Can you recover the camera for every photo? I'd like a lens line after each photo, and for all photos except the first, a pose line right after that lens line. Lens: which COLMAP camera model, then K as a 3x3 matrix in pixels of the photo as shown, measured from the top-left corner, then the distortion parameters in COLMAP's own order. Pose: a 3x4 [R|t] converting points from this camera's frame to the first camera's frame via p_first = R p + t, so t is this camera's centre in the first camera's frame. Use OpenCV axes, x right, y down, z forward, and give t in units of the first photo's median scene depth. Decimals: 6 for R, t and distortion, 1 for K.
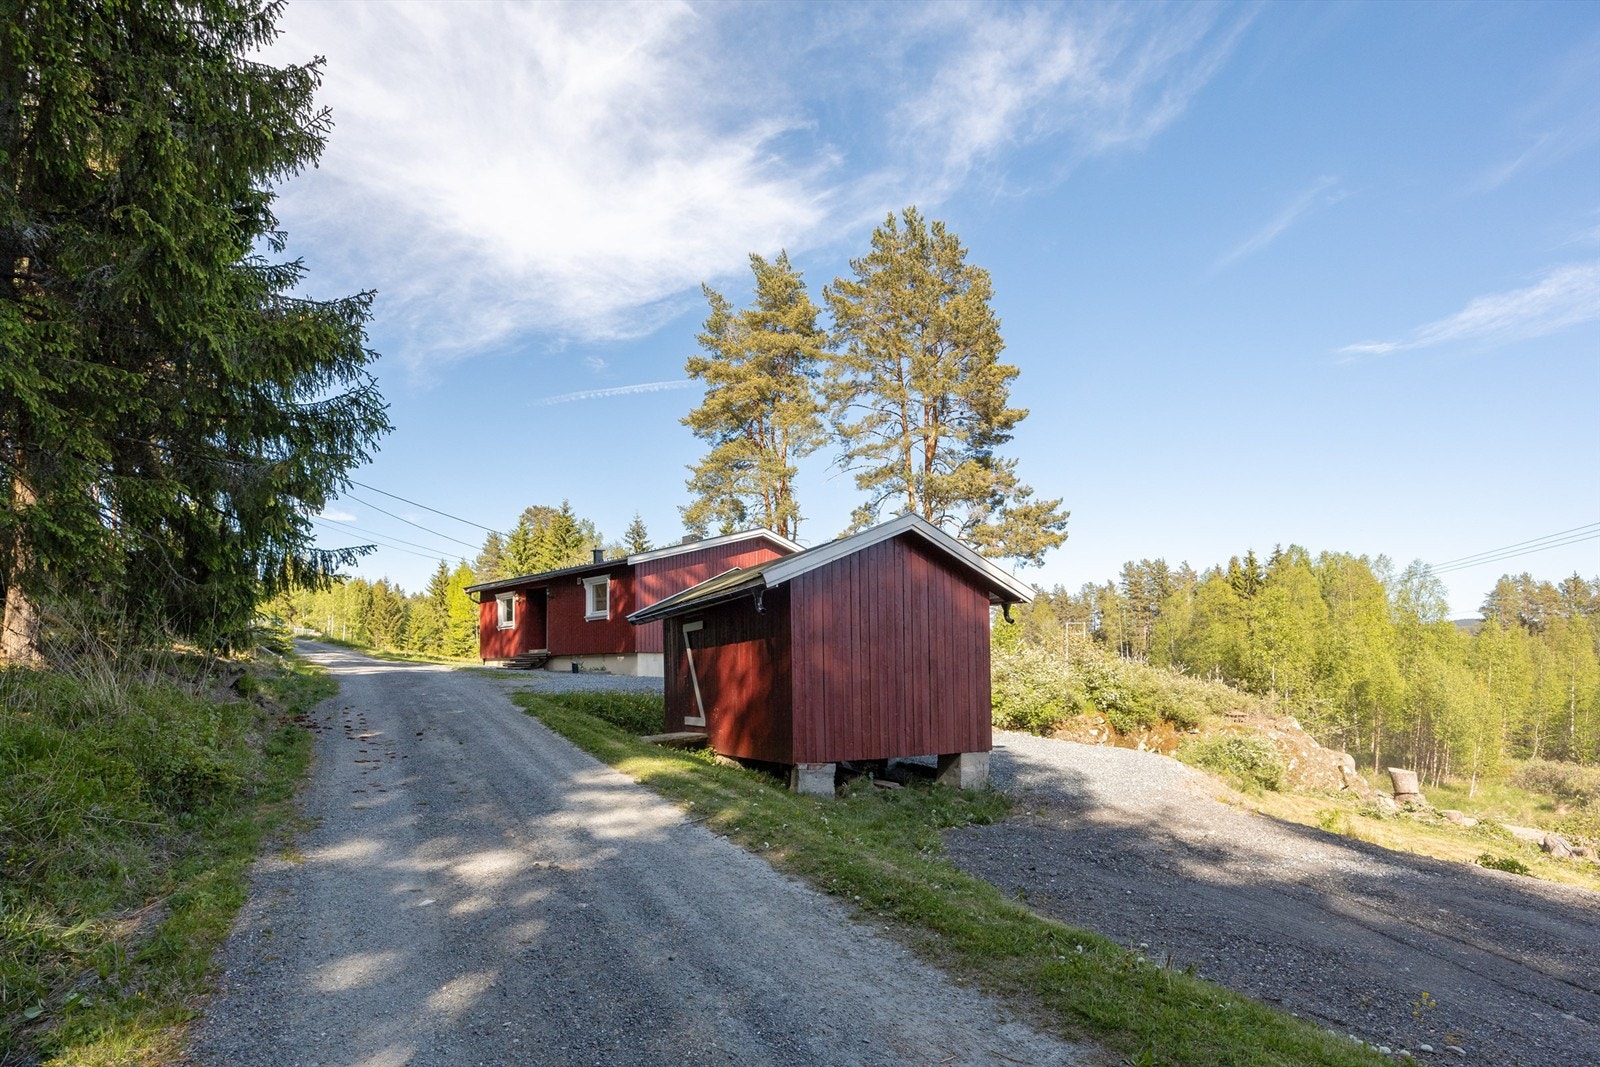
lens RADIAL K [[1092.0, 0, 799.1], [0, 1092.0, 539.2], [0, 0, 1]] dist [-0.057978, -0.003012]
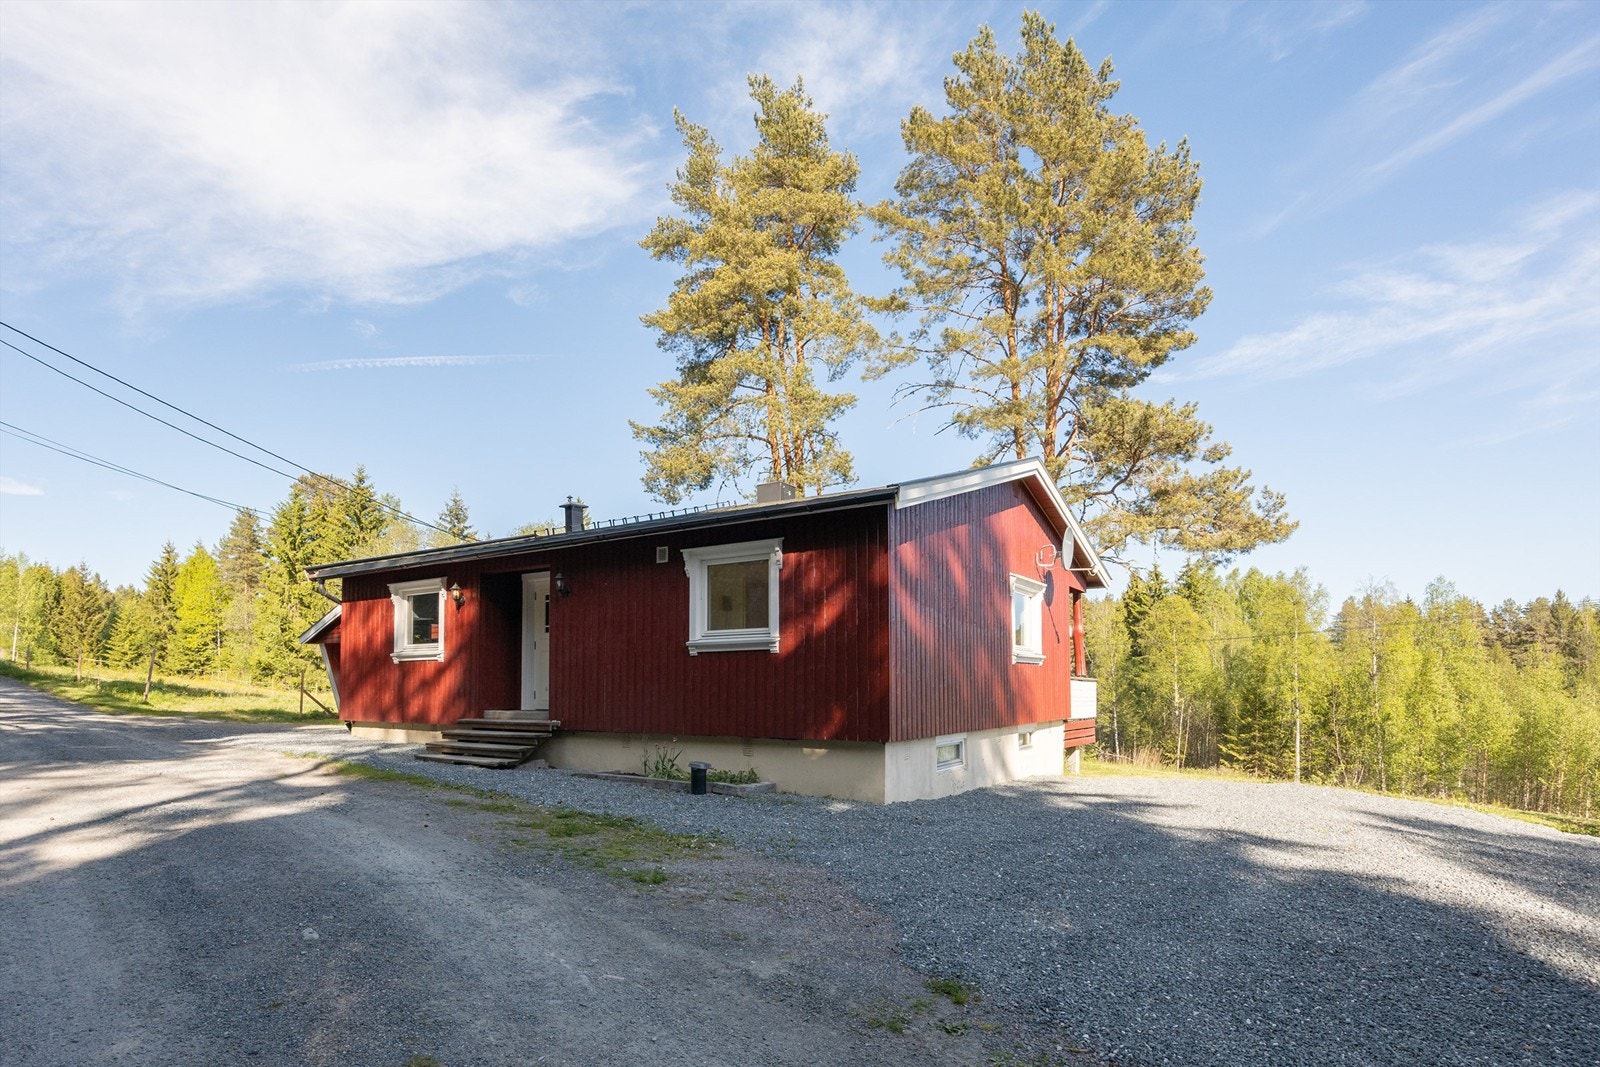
lens RADIAL K [[1047.3, 0, 807.9], [0, 1047.3, 523.2], [0, 0, 1]] dist [-0.011919, -0.016714]
pose [[0.968110, 0.041087, 0.247135, -0.044257], [-0.034903, 0.998959, -0.029355, 0.006461], [-0.248084, 0.019793, 0.968536, 0.106418]]
